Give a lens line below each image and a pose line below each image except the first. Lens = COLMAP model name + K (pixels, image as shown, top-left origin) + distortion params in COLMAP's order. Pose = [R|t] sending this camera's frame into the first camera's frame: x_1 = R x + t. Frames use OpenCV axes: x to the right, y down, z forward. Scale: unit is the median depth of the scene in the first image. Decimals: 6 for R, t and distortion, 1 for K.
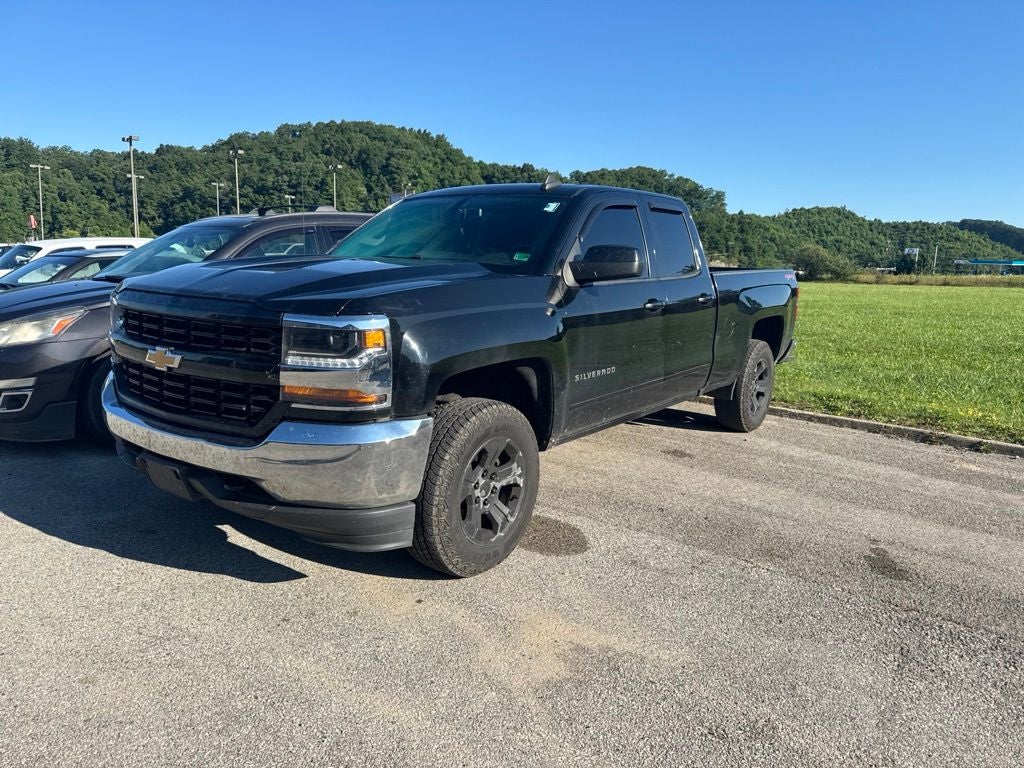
lens RADIAL K [[717.4, 0, 518.0], [0, 717.4, 384.1], [0, 0, 1]] dist [0.035258, -0.043080]
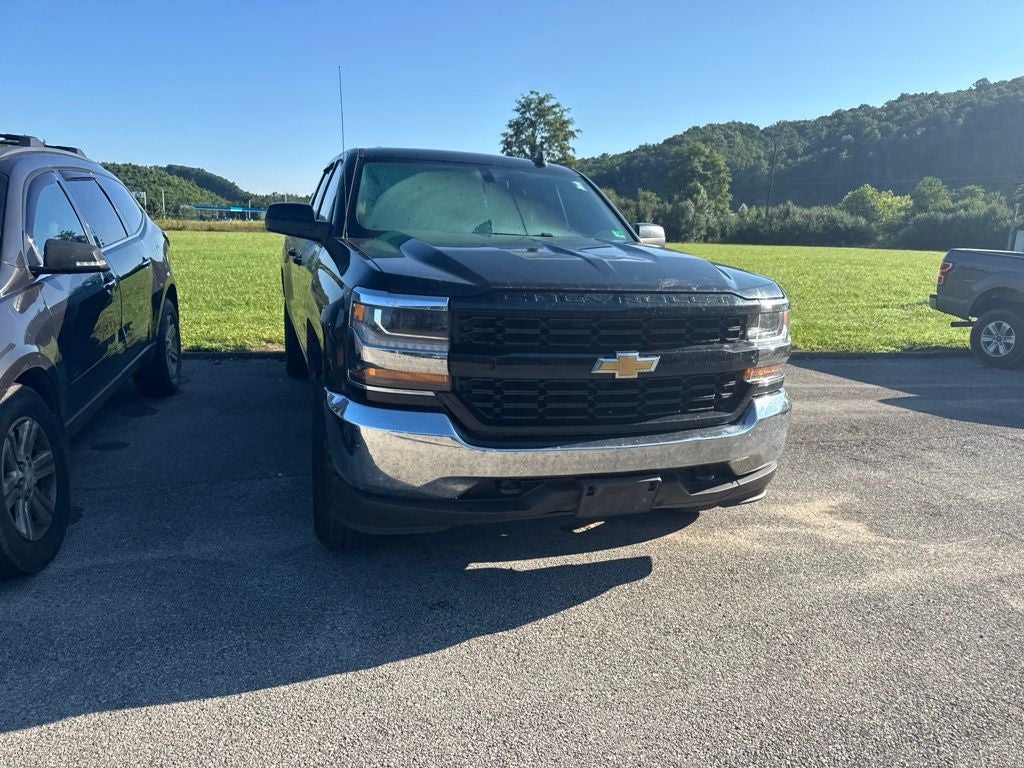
lens RADIAL K [[717.4, 0, 515.7], [0, 717.4, 383.3], [0, 0, 1]] dist [0.035258, -0.043080]
pose [[0.566706, -0.176232, 0.804852, -1.118124], [0.116206, 0.984188, 0.133678, -0.127869], [-0.815684, 0.017773, 0.578224, 0.530168]]
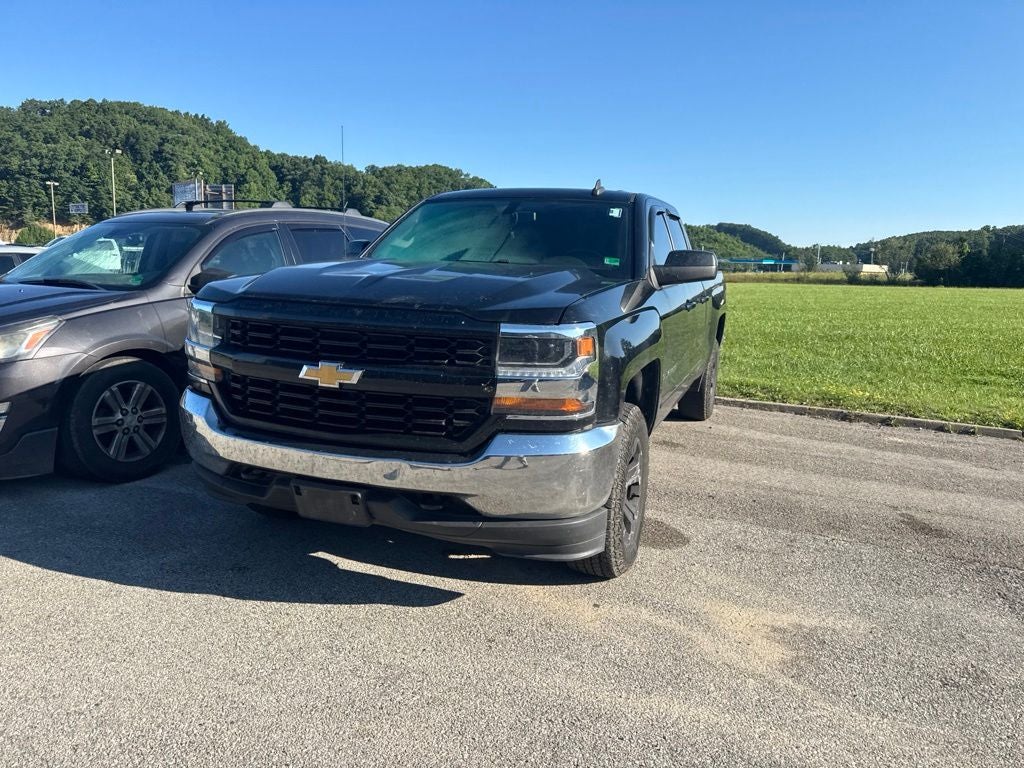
lens RADIAL K [[717.4, 0, 519.4], [0, 717.4, 379.7], [0, 0, 1]] dist [0.035258, -0.043080]
pose [[0.962501, -0.040823, 0.268191, -0.442320], [0.041260, 0.999140, 0.004010, -0.019759], [-0.268124, 0.007206, 0.963358, 0.050682]]
